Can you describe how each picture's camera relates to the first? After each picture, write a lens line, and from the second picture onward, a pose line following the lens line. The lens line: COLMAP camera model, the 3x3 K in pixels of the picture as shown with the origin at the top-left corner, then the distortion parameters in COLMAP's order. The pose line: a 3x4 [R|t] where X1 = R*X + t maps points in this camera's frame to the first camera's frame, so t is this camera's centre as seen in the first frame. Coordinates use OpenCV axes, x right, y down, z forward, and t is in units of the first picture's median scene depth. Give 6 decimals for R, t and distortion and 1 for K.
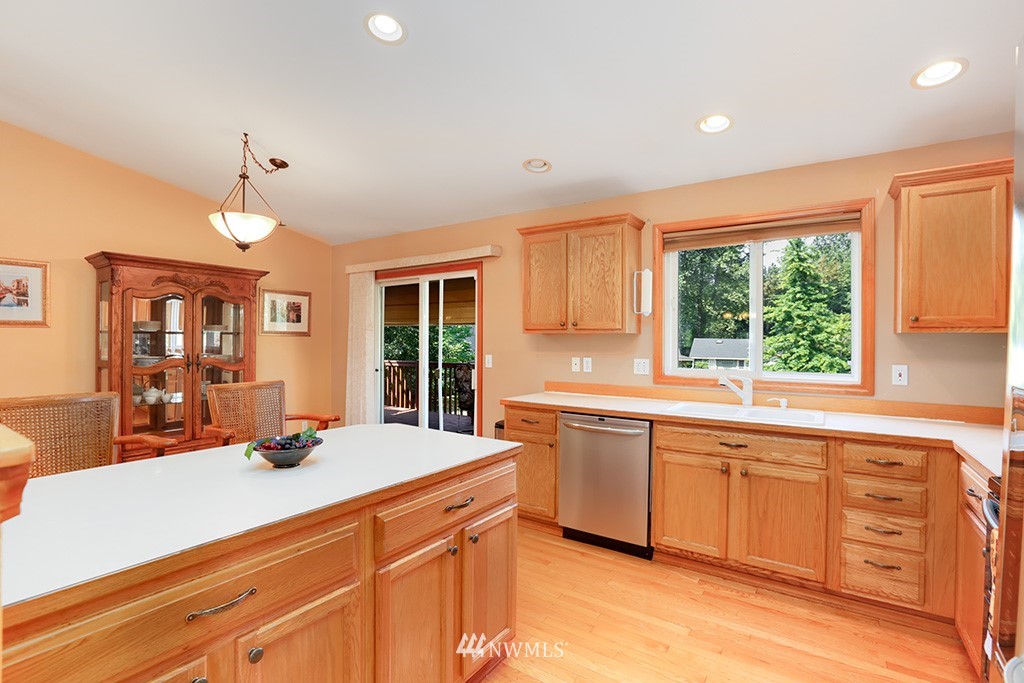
lens RADIAL K [[471.6, 0, 512.0], [0, 471.6, 341.5], [0, 0, 1]] dist [-0.048083, 0.021698]
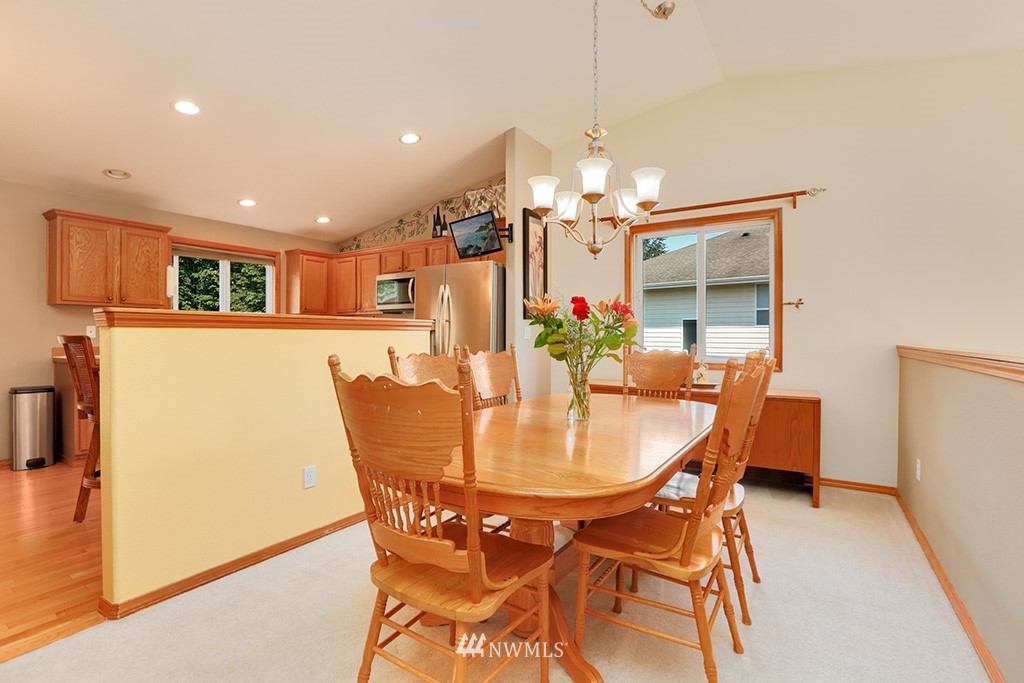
lens RADIAL K [[471.6, 0, 512.0], [0, 471.6, 341.5], [0, 0, 1]] dist [-0.048083, 0.021698]
pose [[-0.021587, -0.026189, 0.999424, -2.050951], [0.001569, 0.999655, 0.026229, 0.083131], [-0.999766, 0.002135, -0.021539, -0.082650]]
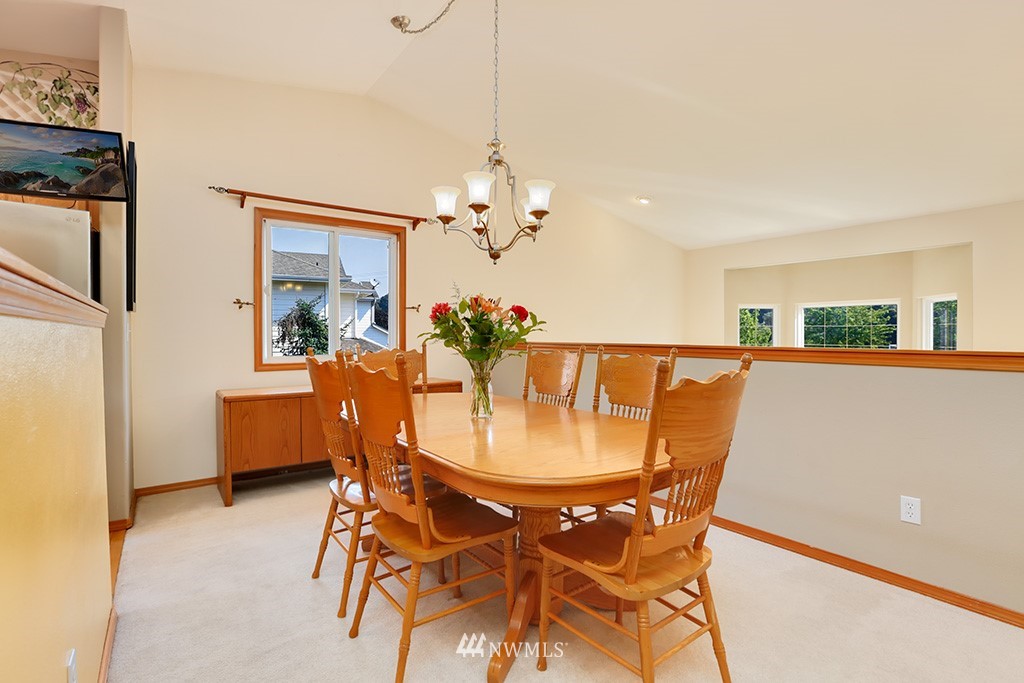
lens RADIAL K [[474.3, 0, 505.3], [0, 474.3, 329.1], [0, 0, 1]] dist [-0.015100, -0.000229]
pose [[-0.945799, -0.001255, 0.324751, -1.368878], [-0.002989, 0.999984, -0.004842, 0.093230], [-0.324740, -0.005550, -0.945787, 0.795706]]
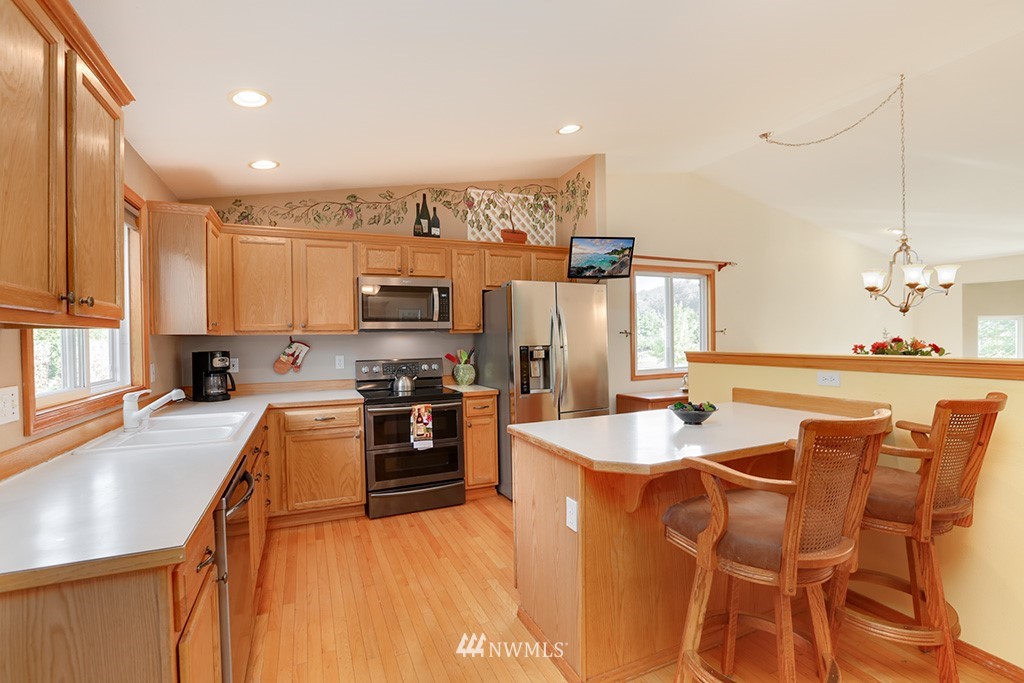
lens RADIAL K [[471.6, 0, 512.0], [0, 471.6, 341.5], [0, 0, 1]] dist [-0.048083, 0.021698]
pose [[-0.849371, -0.002135, 0.527792, -0.631056], [0.007393, 0.999846, 0.015942, -0.016939], [-0.527744, 0.017443, -0.849224, 1.966122]]
